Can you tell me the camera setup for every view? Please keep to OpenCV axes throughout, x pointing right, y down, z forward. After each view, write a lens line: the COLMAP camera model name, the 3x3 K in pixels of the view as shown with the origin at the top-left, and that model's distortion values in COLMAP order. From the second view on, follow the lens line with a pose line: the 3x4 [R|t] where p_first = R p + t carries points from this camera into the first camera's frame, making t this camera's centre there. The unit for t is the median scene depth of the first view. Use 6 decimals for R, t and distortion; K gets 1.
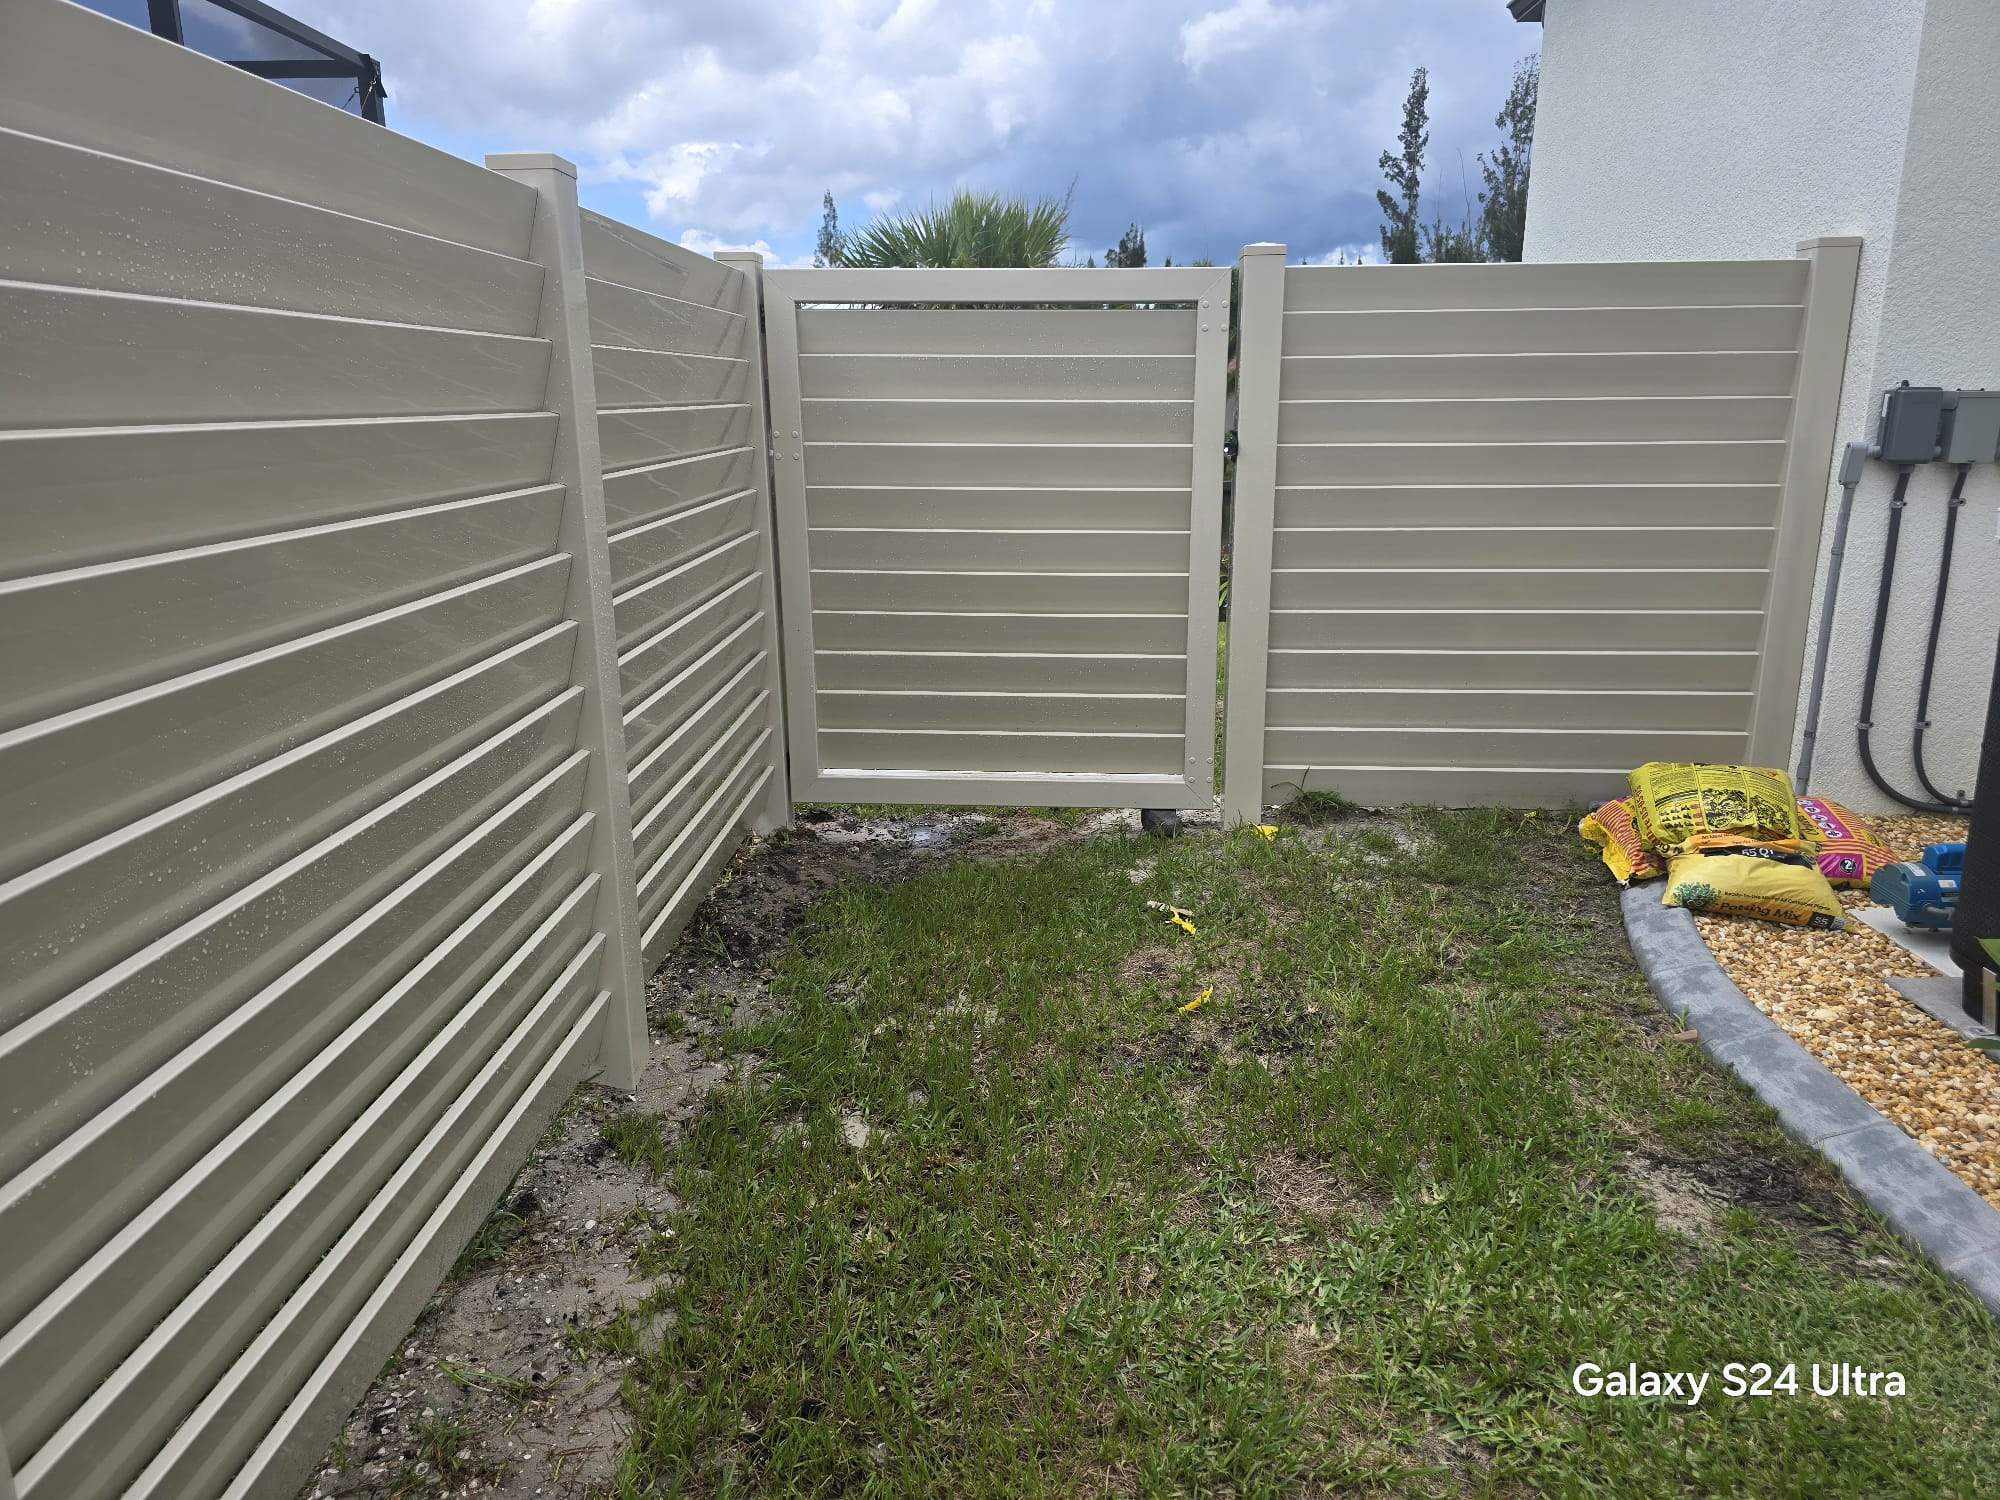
lens RADIAL K [[1351.4, 0, 1016.8], [0, 1351.4, 760.0], [0, 0, 1]] dist [0.062651, -0.050447]
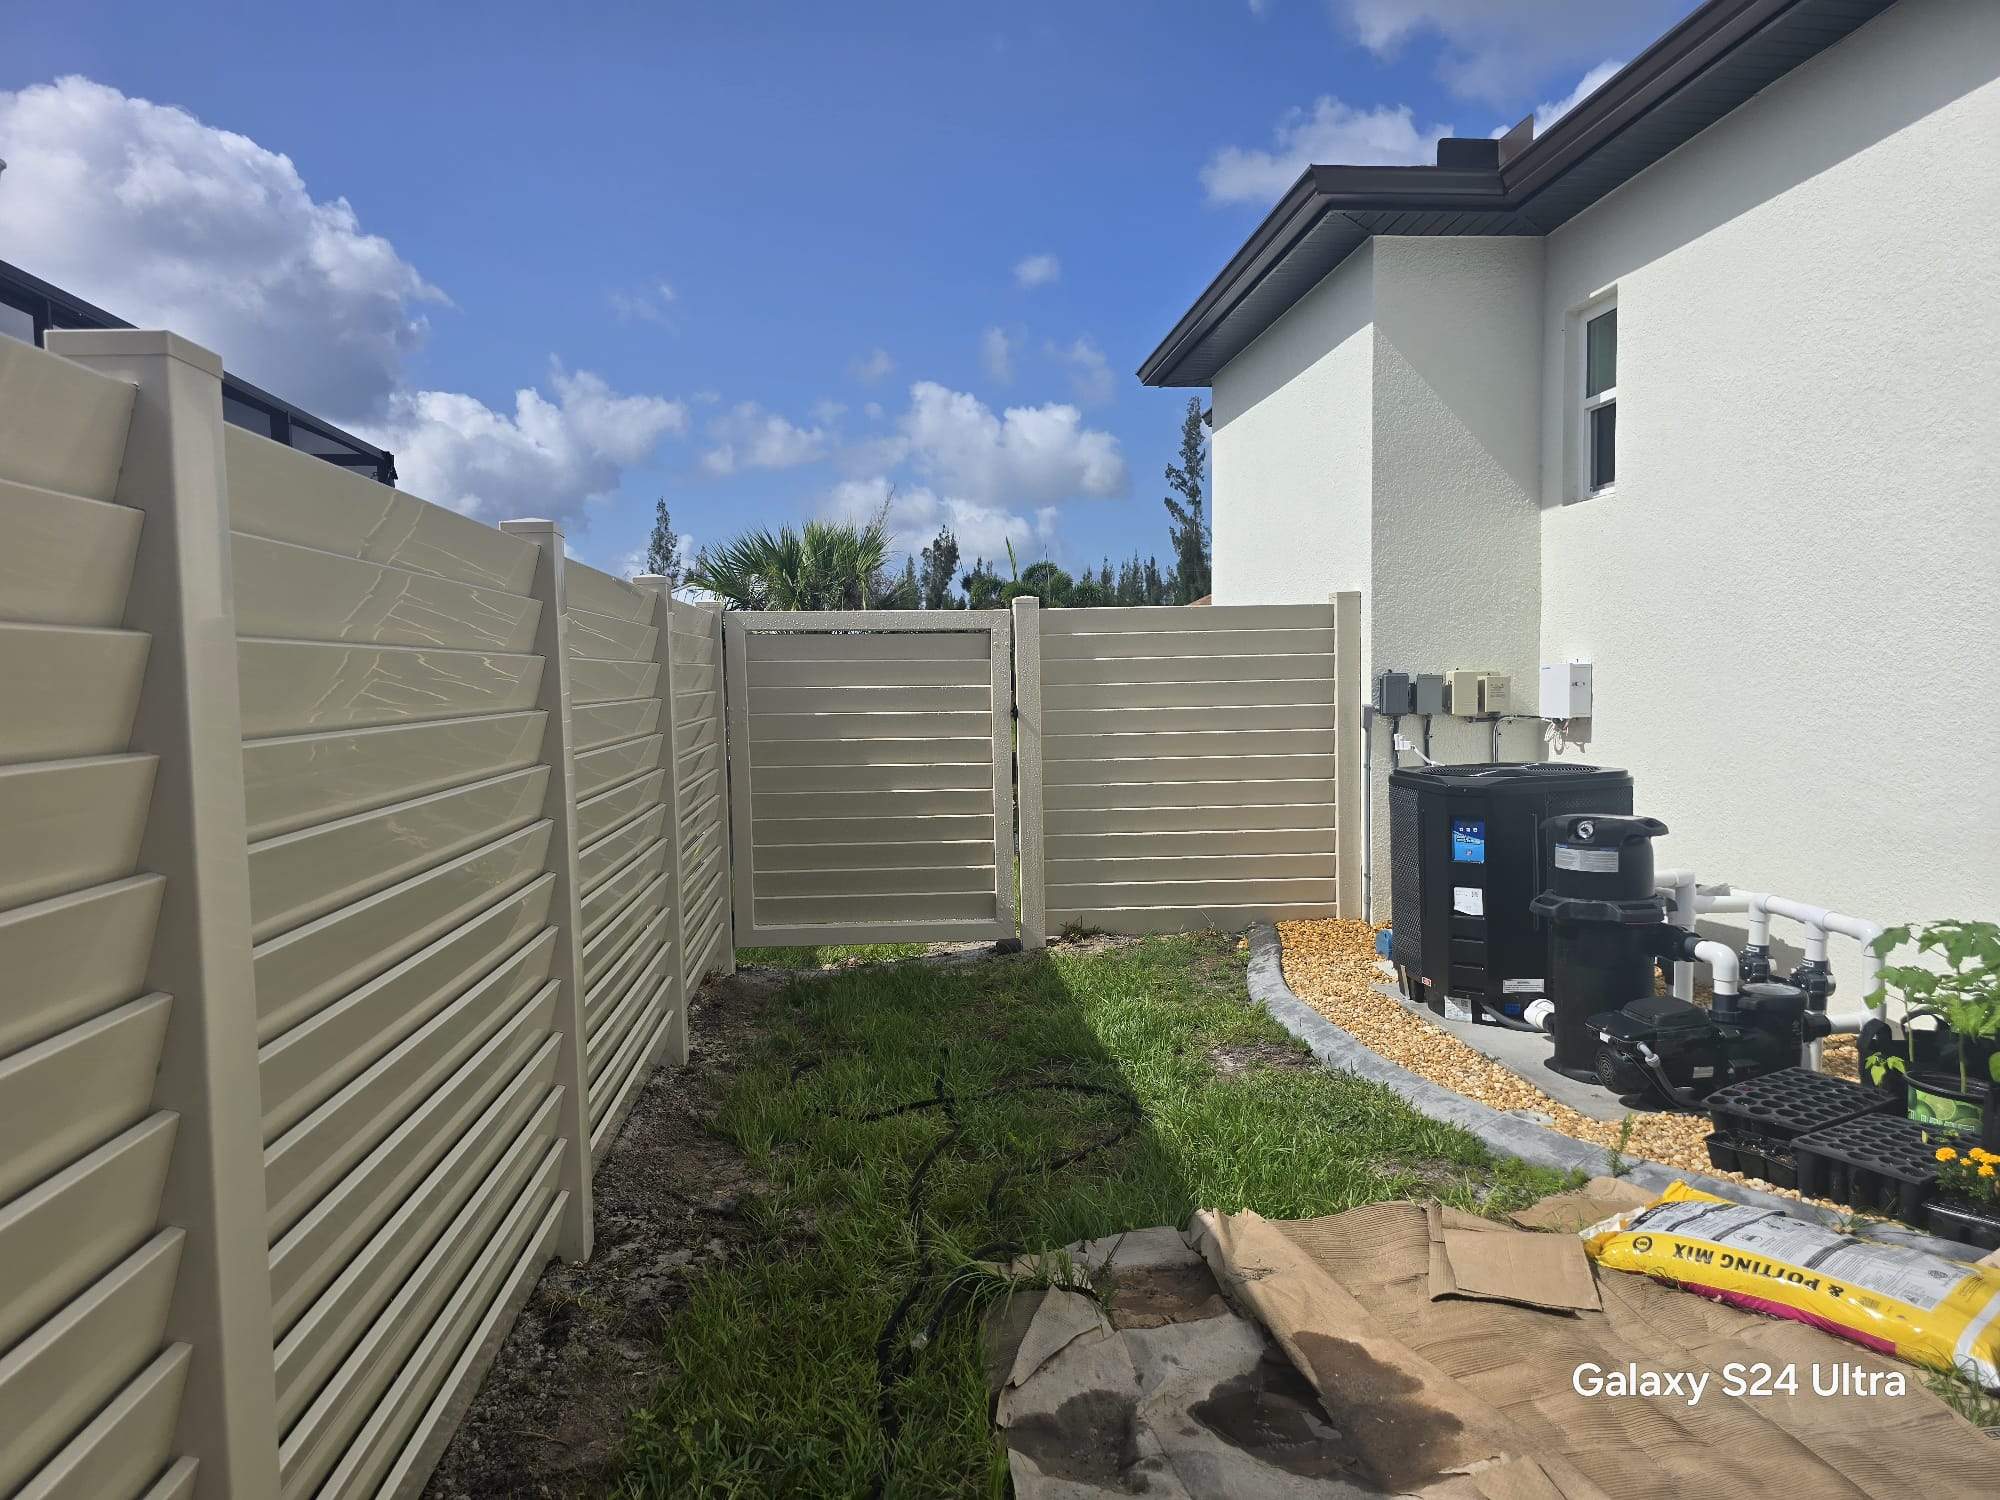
lens RADIAL K [[1351.4, 0, 978.6], [0, 1351.4, 770.3], [0, 0, 1]] dist [0.062651, -0.050447]
pose [[0.994833, -0.021165, 0.099291, -0.048058], [0.039853, 0.980935, -0.190204, 0.149840], [-0.093372, 0.193179, 0.976711, -0.580849]]
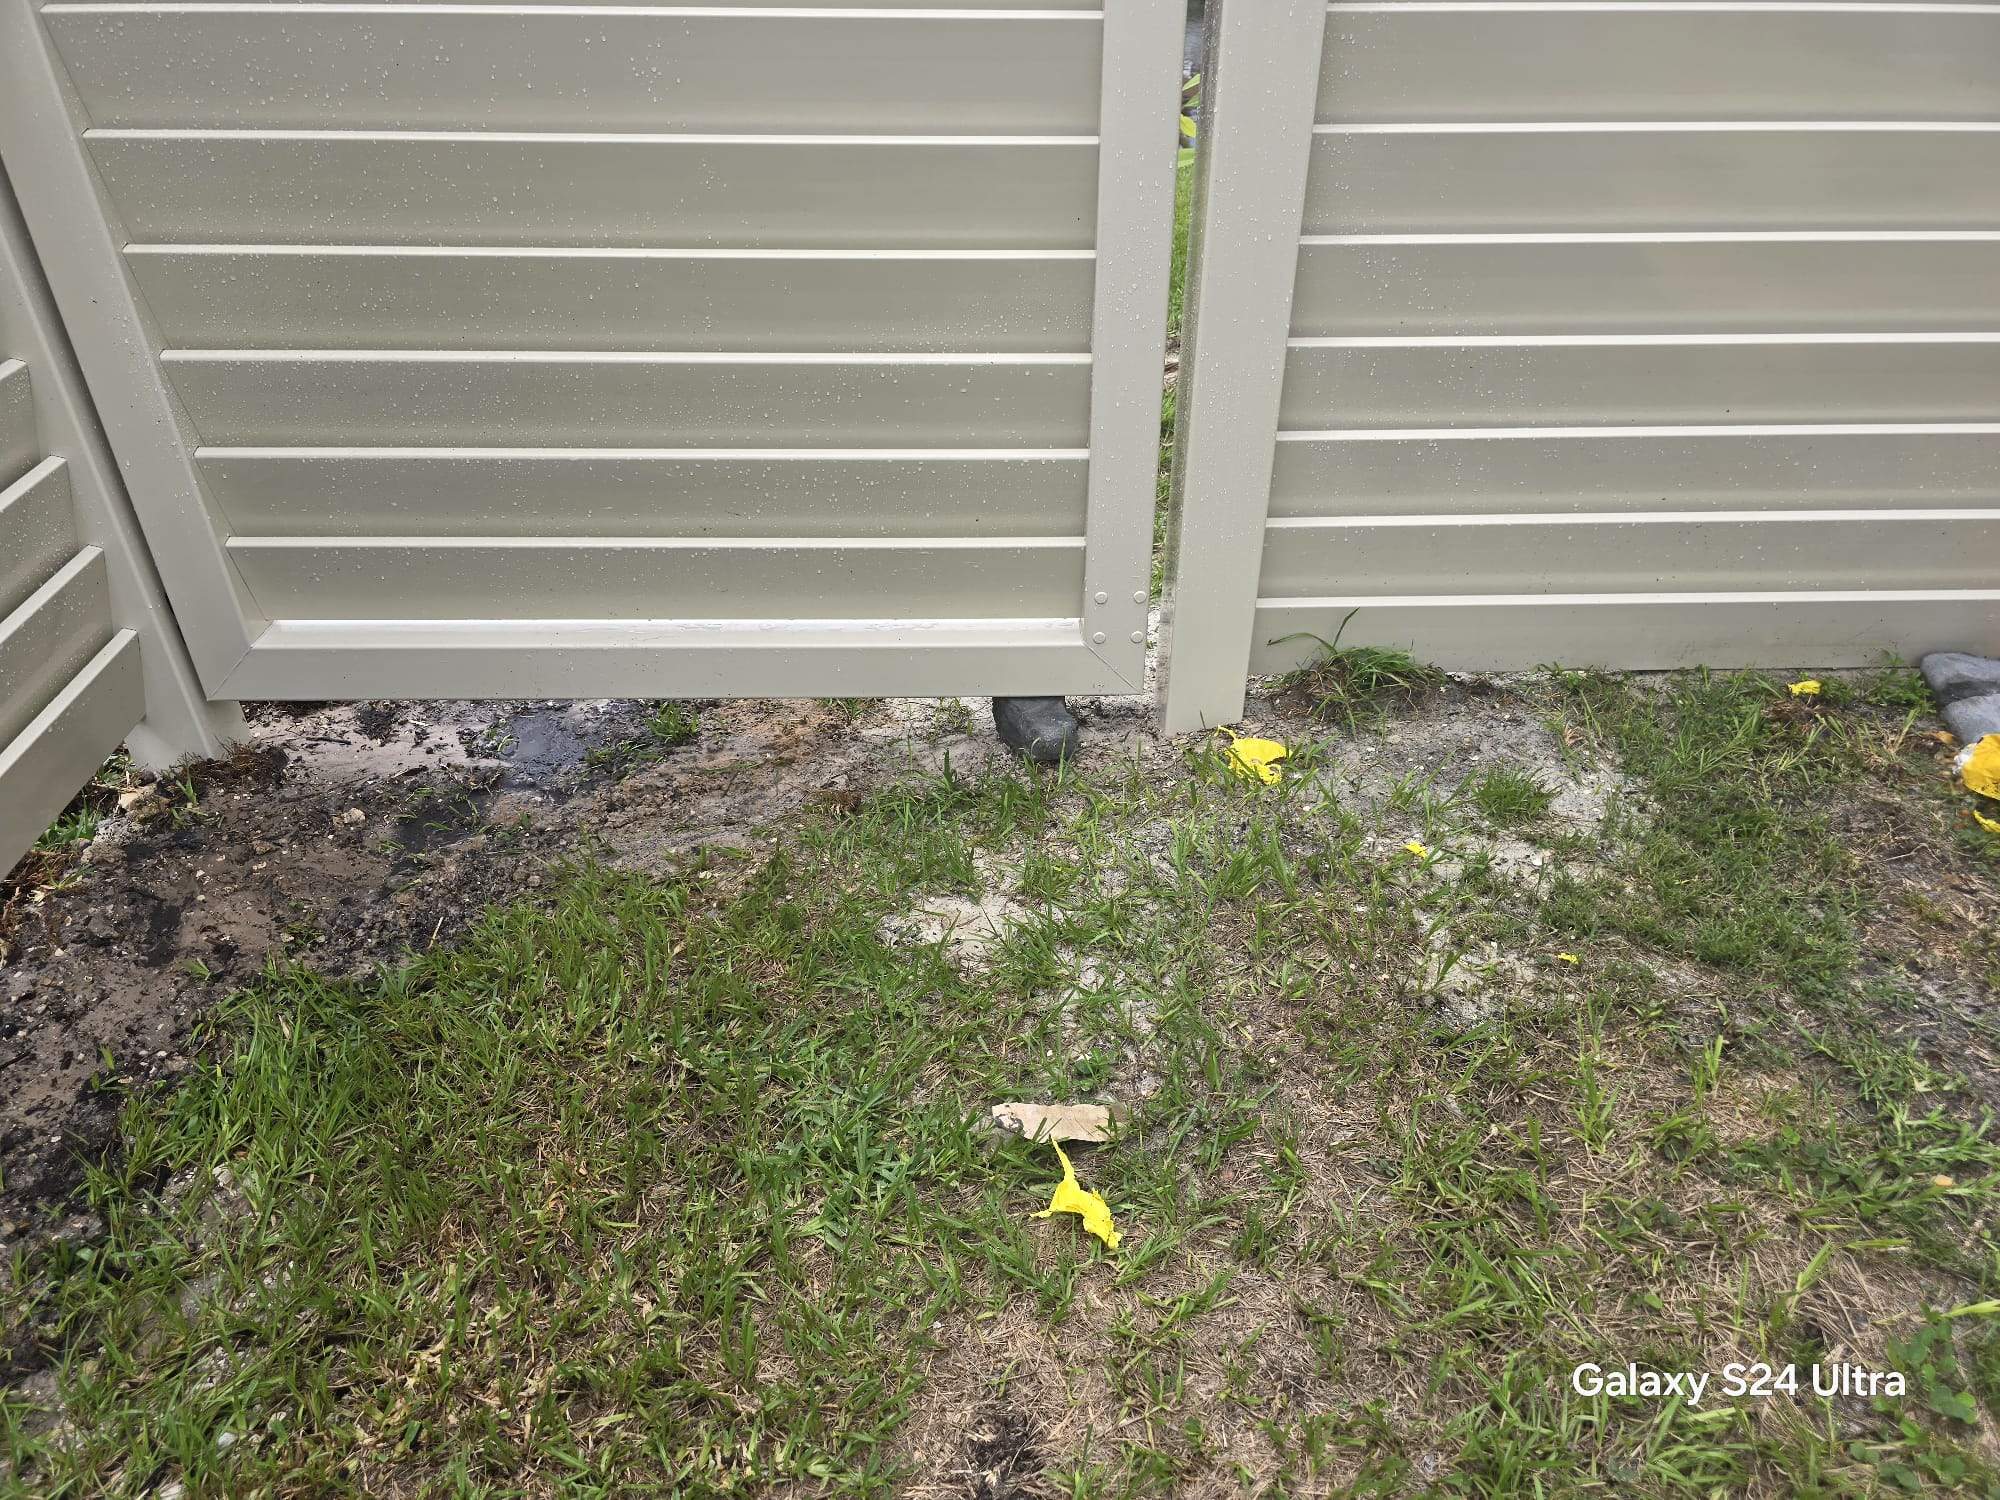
lens RADIAL K [[1351.4, 0, 989.8], [0, 1351.4, 755.0], [0, 0, 1]] dist [0.062651, -0.050447]
pose [[0.997791, -0.032205, 0.058104, 0.065688], [0.012143, 0.948314, 0.317102, -0.095367], [-0.065314, -0.315696, 0.946610, 0.568692]]
